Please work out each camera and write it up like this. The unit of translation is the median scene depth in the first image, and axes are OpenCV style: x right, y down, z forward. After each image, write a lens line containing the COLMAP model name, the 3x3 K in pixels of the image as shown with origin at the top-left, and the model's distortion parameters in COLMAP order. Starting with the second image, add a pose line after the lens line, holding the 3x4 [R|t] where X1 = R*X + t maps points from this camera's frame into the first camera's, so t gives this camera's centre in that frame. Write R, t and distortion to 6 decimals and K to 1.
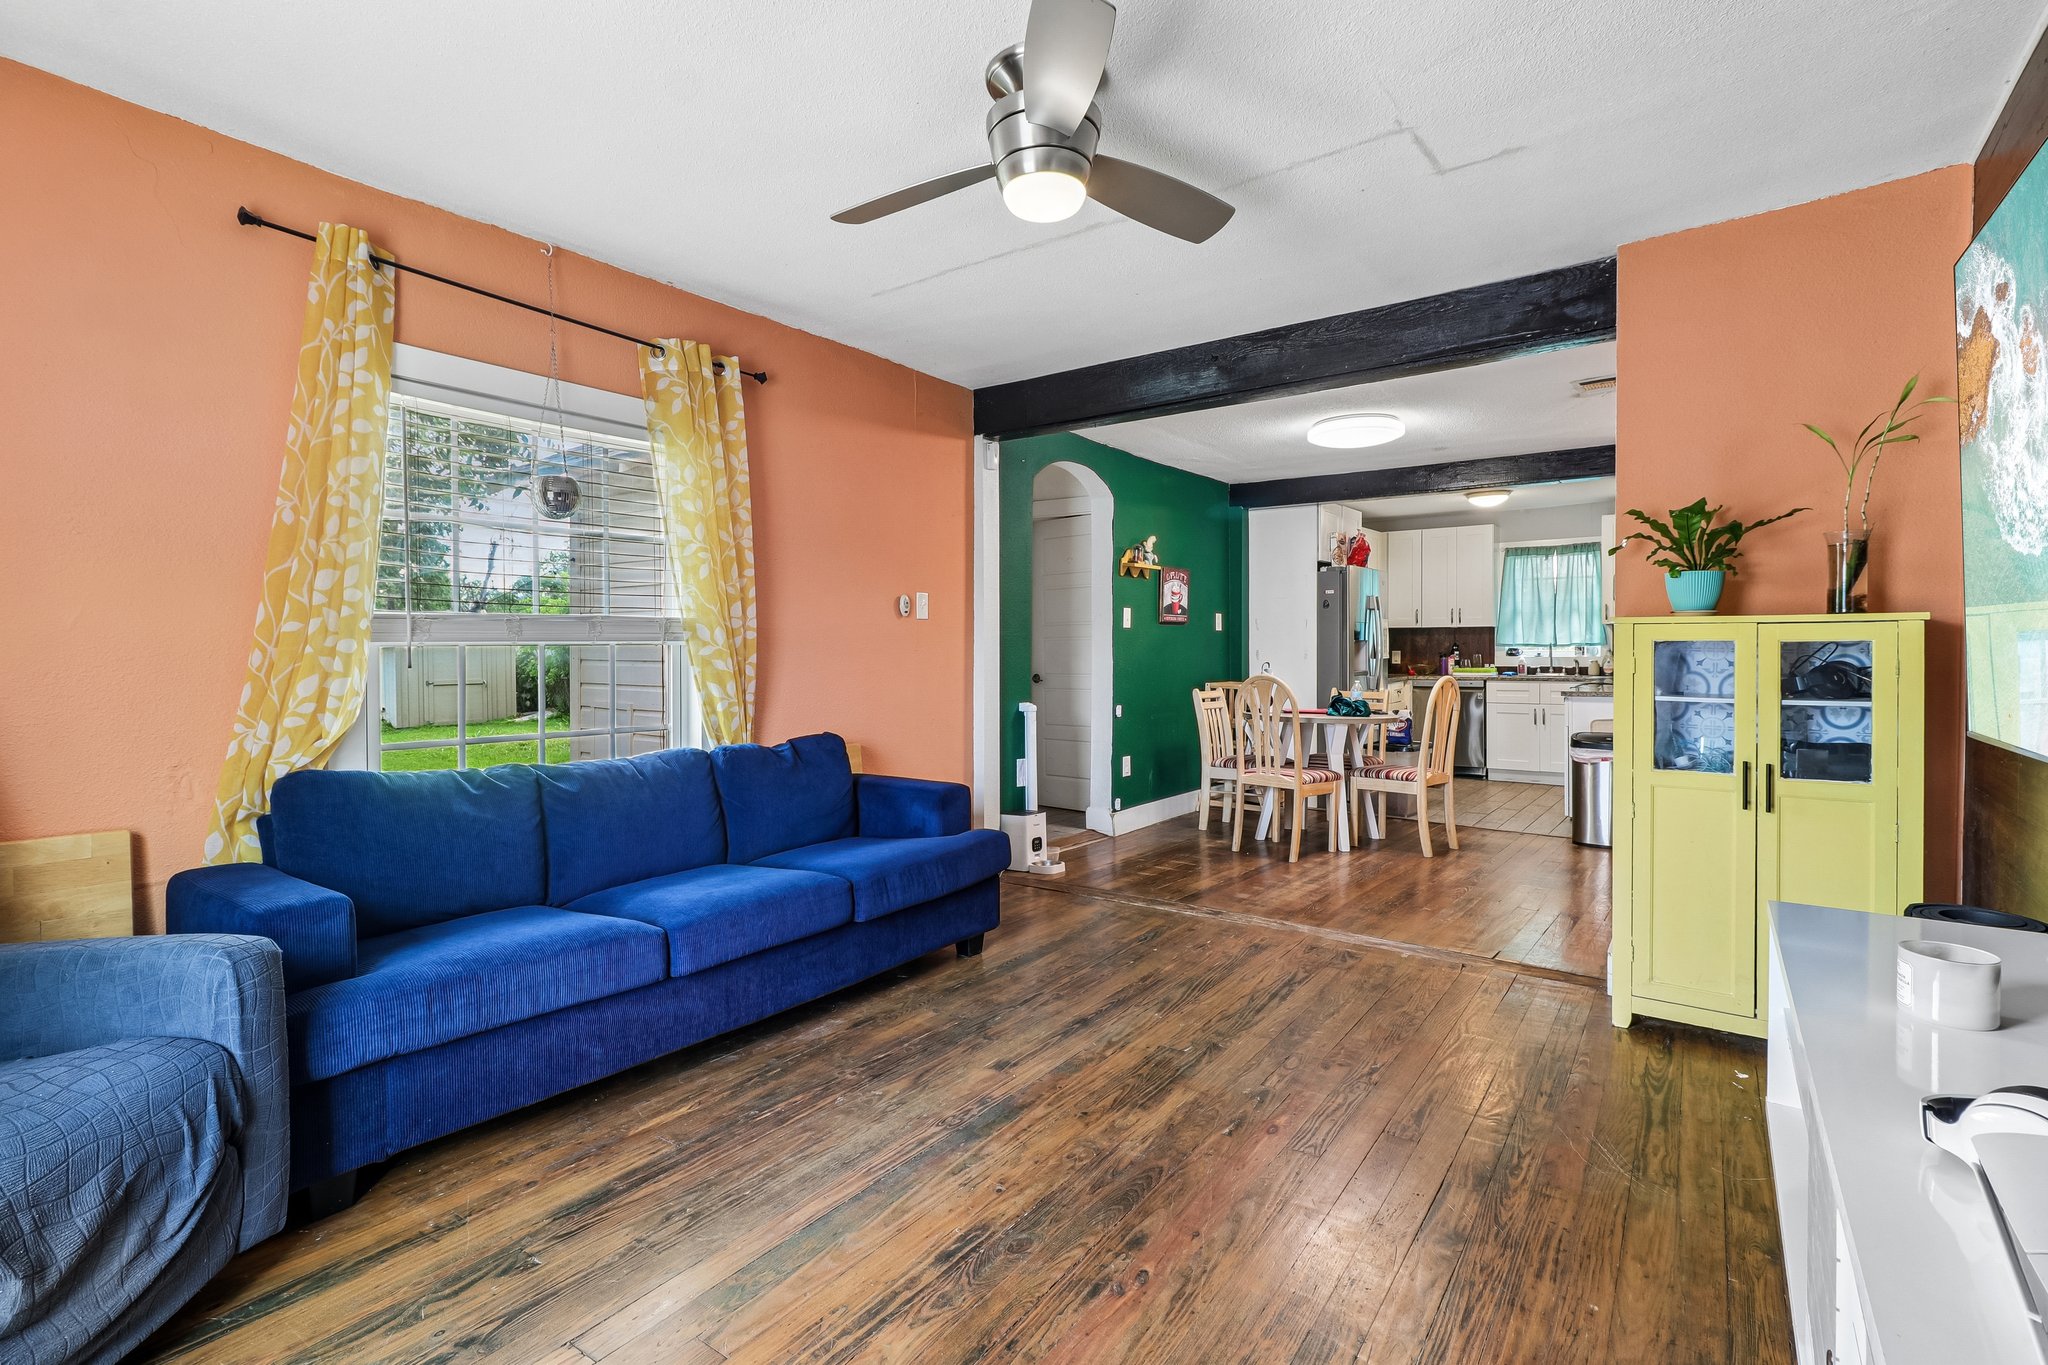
lens RADIAL K [[929.4, 0, 1066.1], [0, 929.4, 661.5], [0, 0, 1]] dist [0.000916, -0.000961]
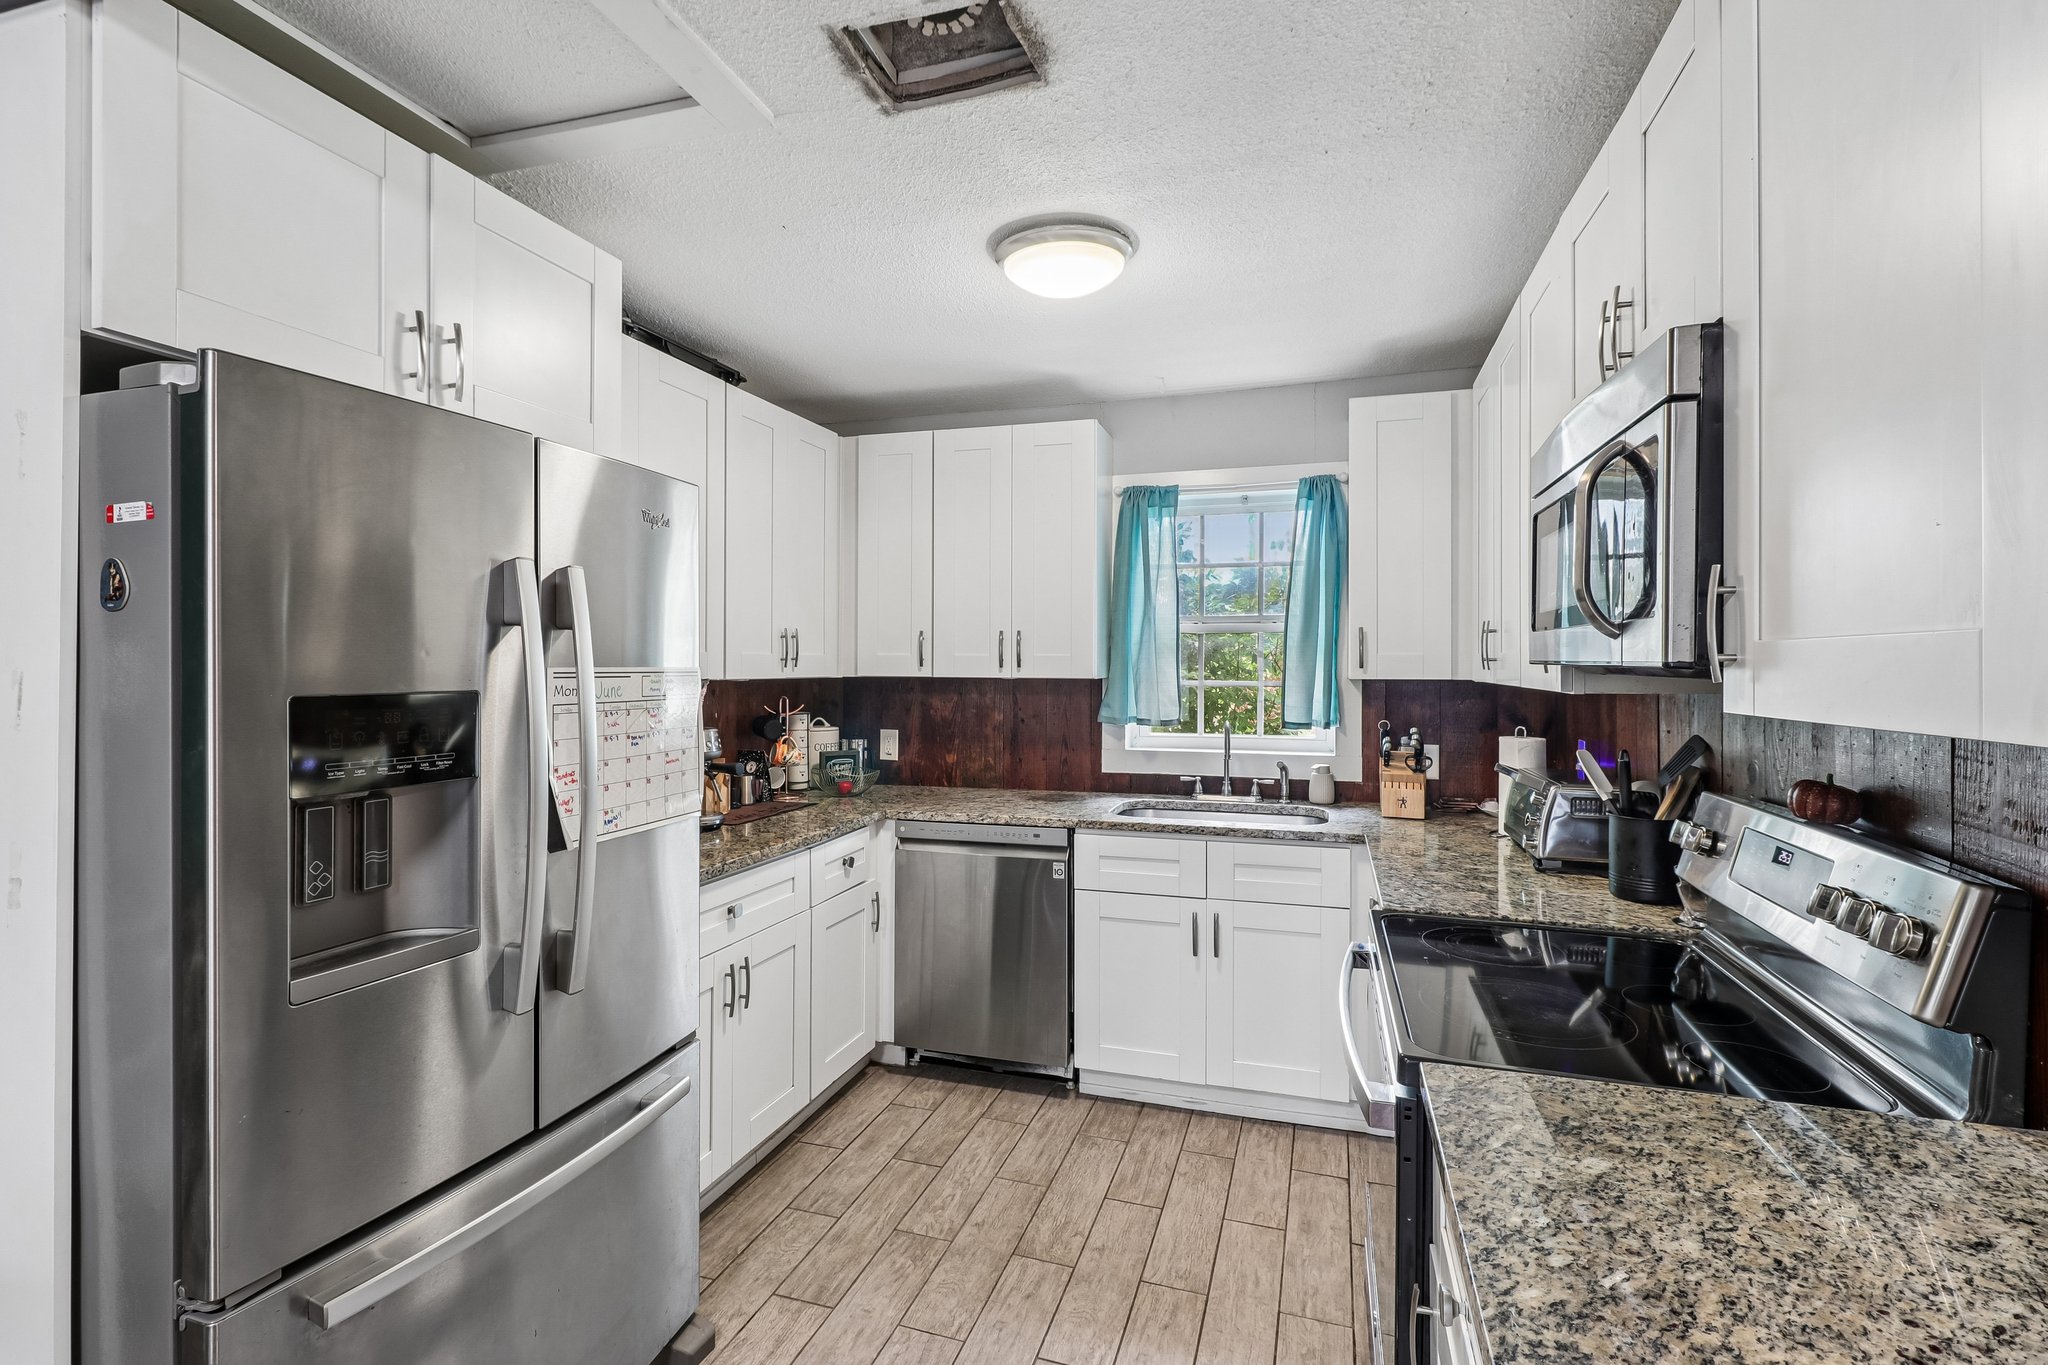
lens RADIAL K [[960.8, 0, 999.7], [0, 960.8, 663.1], [0, 0, 1]] dist [-0.000632, -0.000468]
pose [[0.958835, 0.011594, 0.283726, 0.940314], [-0.006518, 0.999801, -0.018831, -0.112526], [-0.283888, 0.016207, 0.958721, 1.915113]]
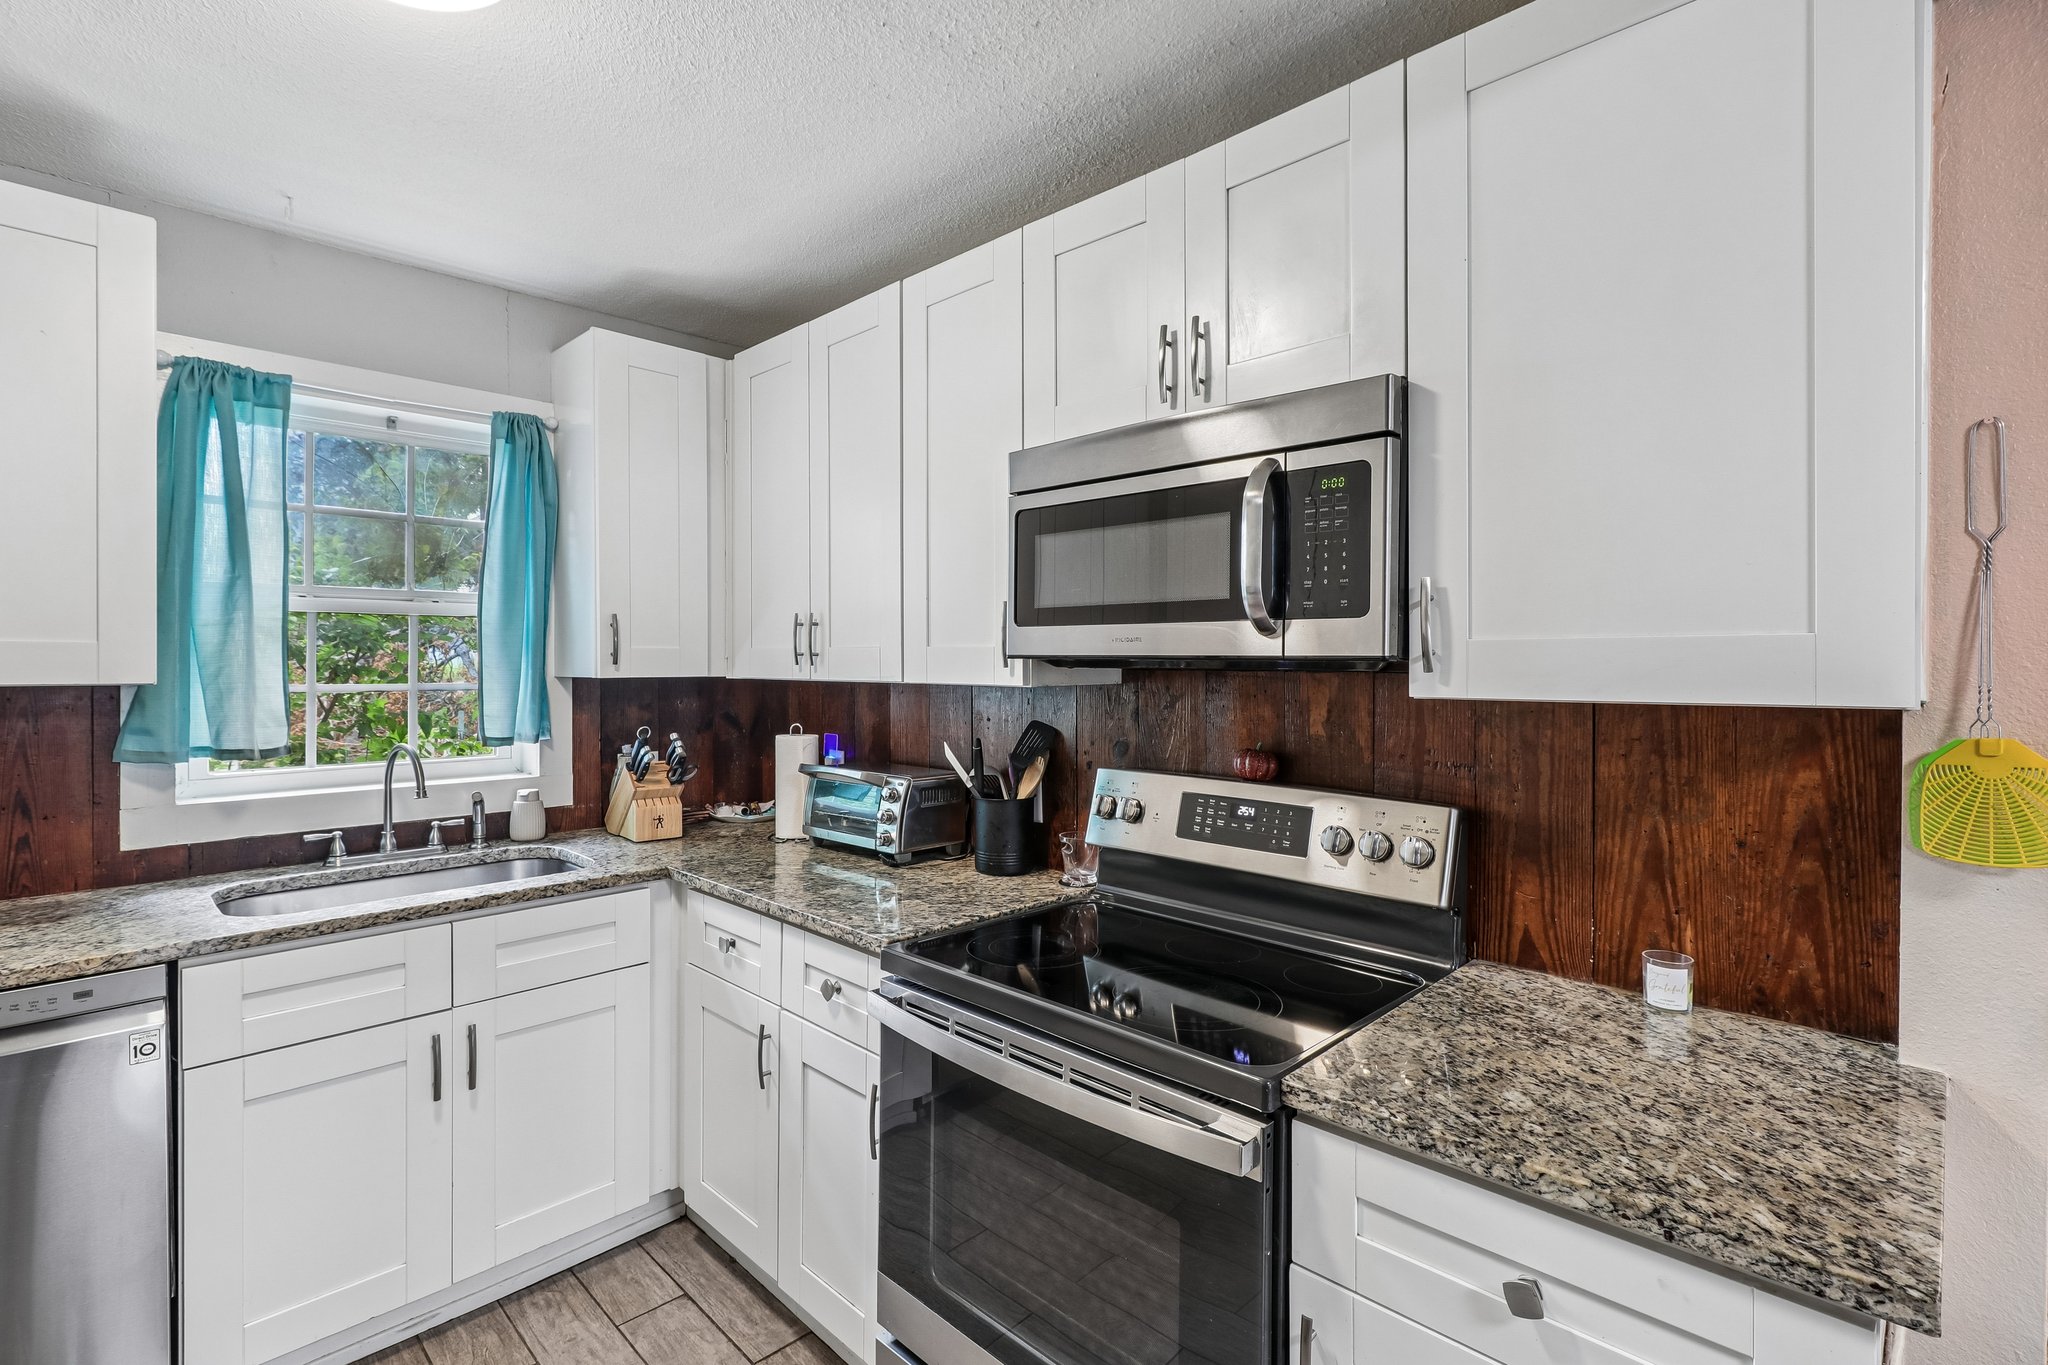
lens RADIAL K [[961.9, 0, 1080.9], [0, 961.9, 664.5], [0, 0, 1]] dist [0.001753, -0.000405]
pose [[0.155005, 0.007991, 0.987881, 0.826239], [0.012531, 0.999871, -0.010054, -0.115710], [-0.987834, 0.013937, 0.154885, 2.304386]]
